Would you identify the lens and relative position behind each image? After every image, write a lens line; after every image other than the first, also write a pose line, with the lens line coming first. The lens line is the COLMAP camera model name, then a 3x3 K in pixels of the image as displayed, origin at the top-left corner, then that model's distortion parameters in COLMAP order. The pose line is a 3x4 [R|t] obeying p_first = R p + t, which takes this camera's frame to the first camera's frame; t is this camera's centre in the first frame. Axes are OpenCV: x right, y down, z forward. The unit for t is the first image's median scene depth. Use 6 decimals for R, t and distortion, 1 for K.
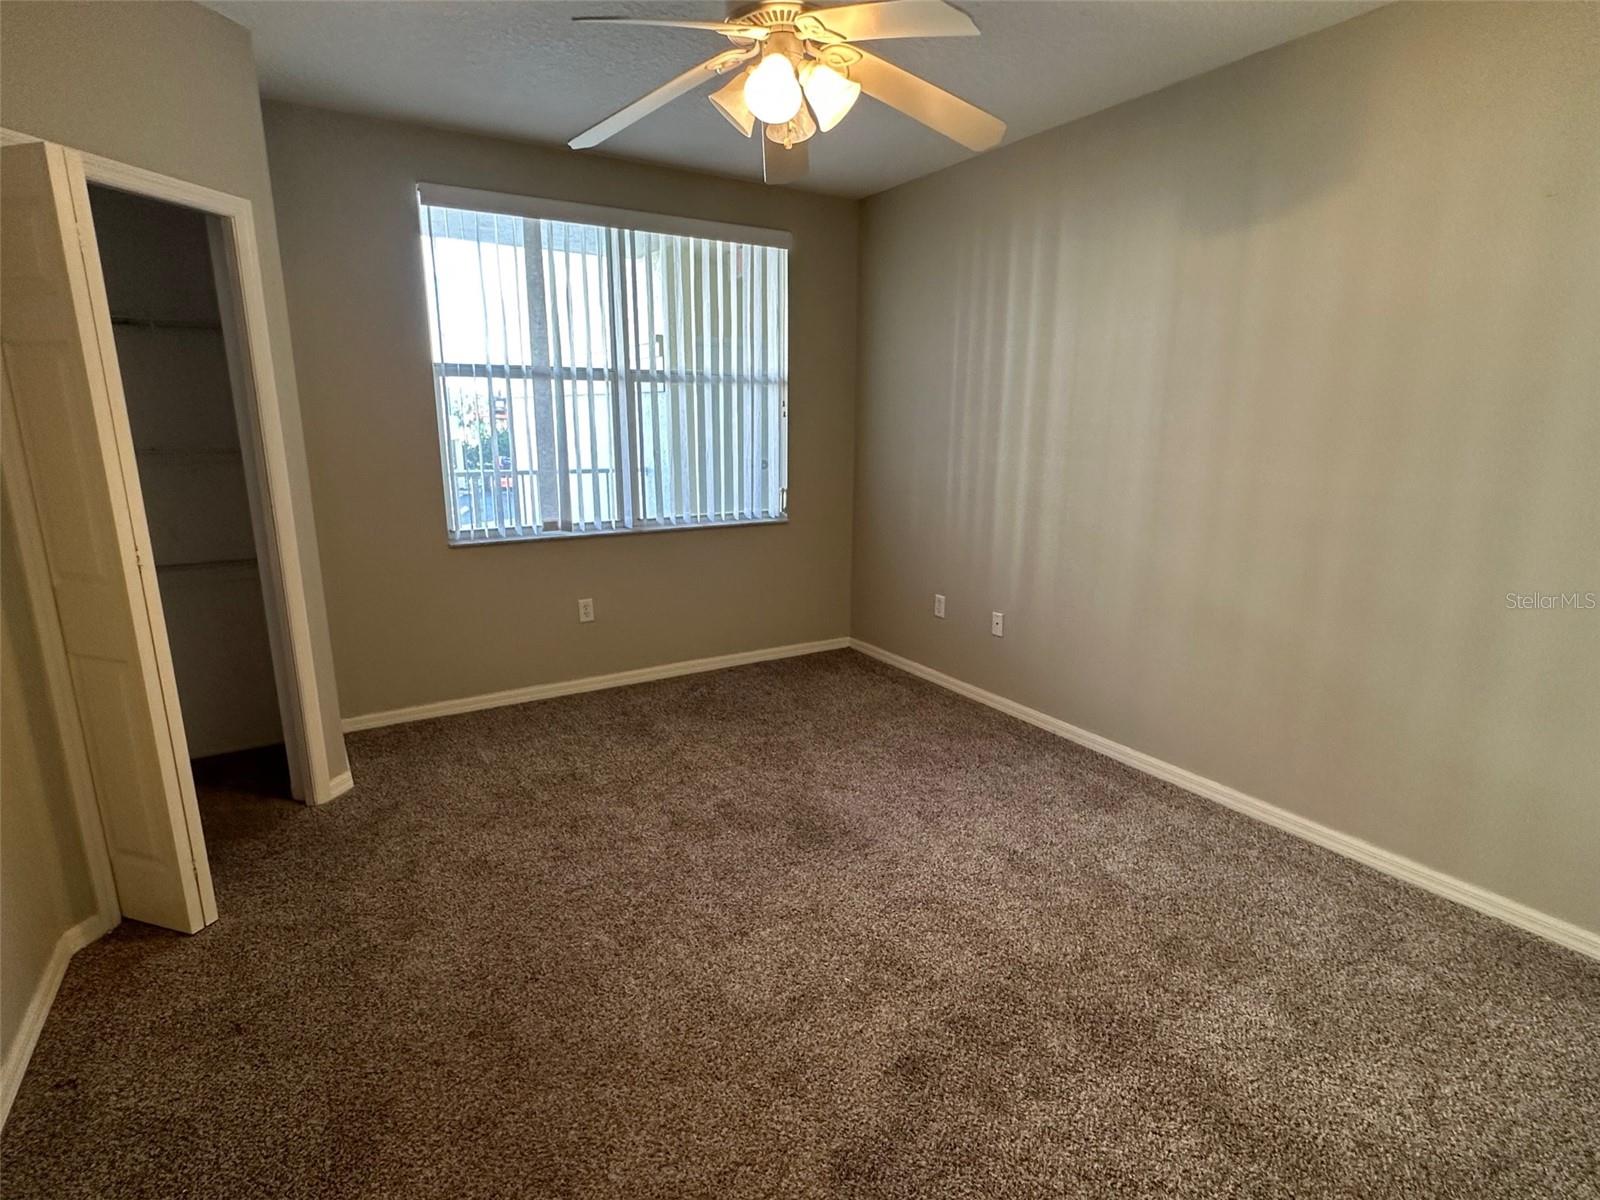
lens RADIAL K [[781.5, 0, 786.5], [0, 781.5, 598.8], [0, 0, 1]] dist [0.018835, -0.001851]
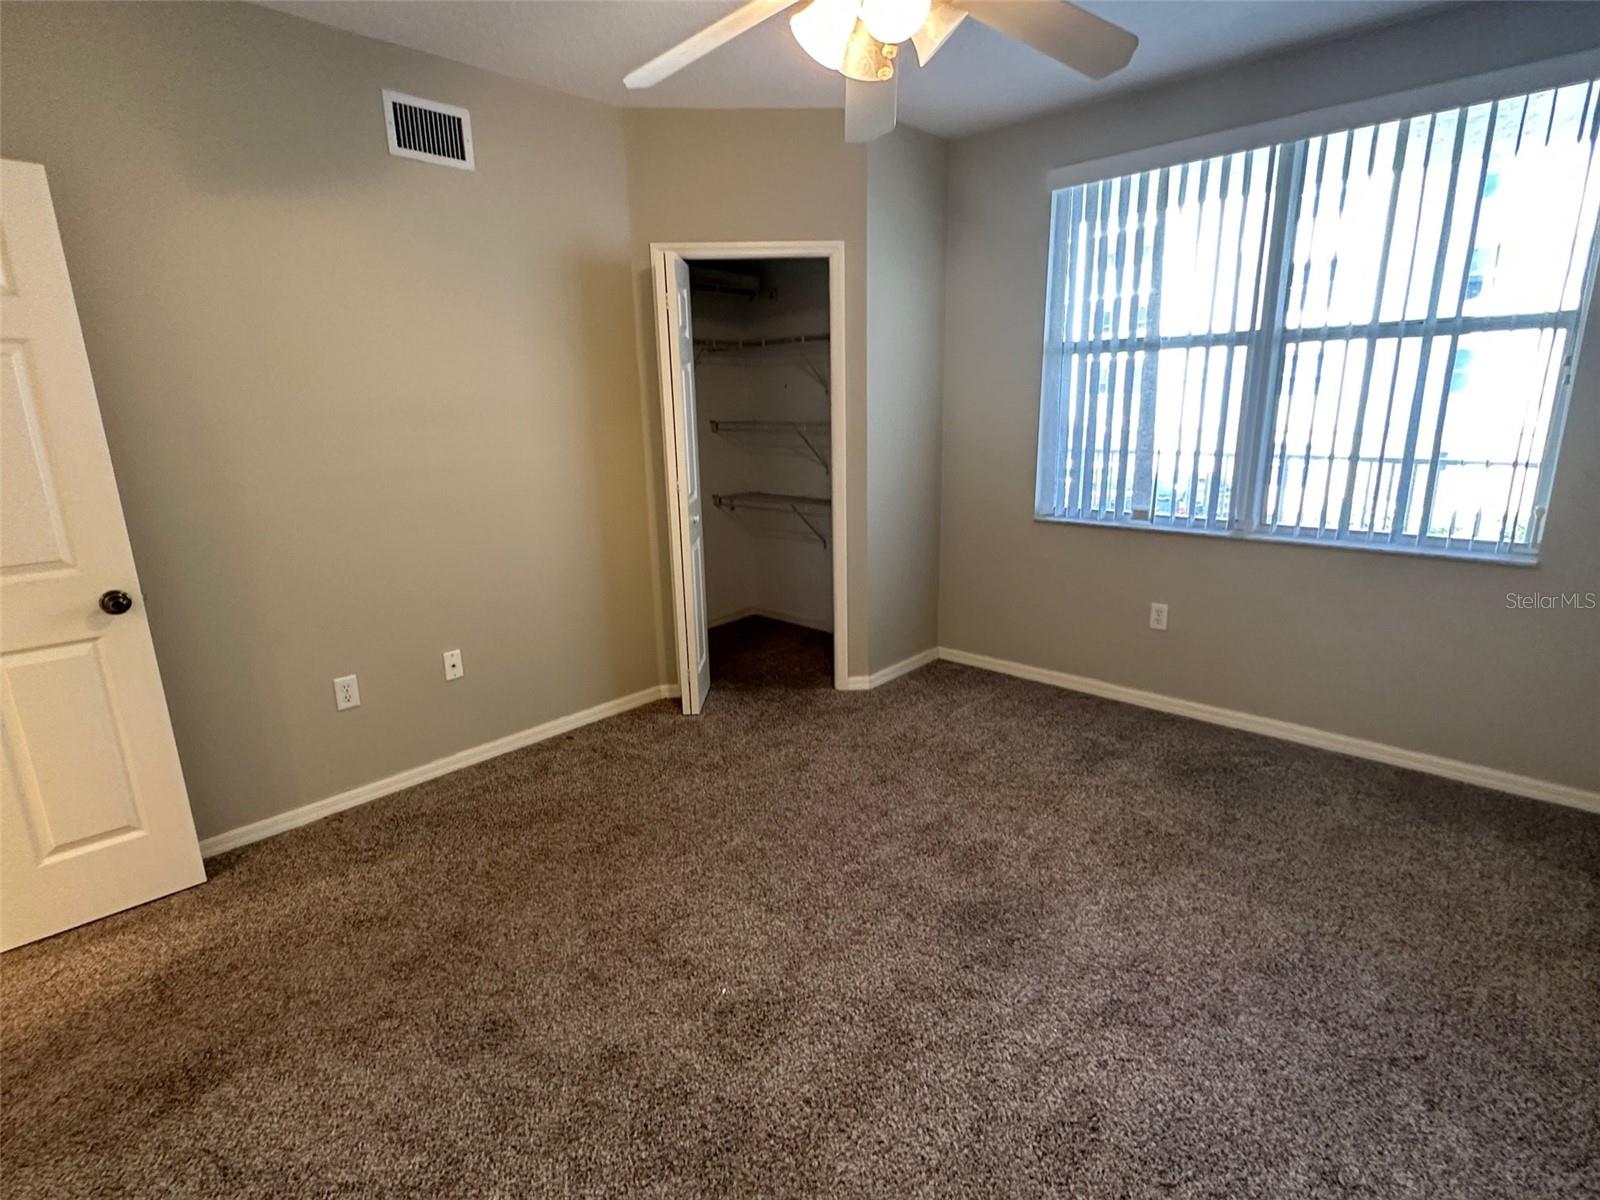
lens RADIAL K [[781.5, 0, 798.1], [0, 781.5, 589.3], [0, 0, 1]] dist [0.018835, -0.001851]
pose [[0.324844, 0.220595, -0.919682, 0.485395], [-0.201236, 0.966272, 0.160691, -0.087735], [0.924111, 0.132873, 0.358279, 0.373391]]
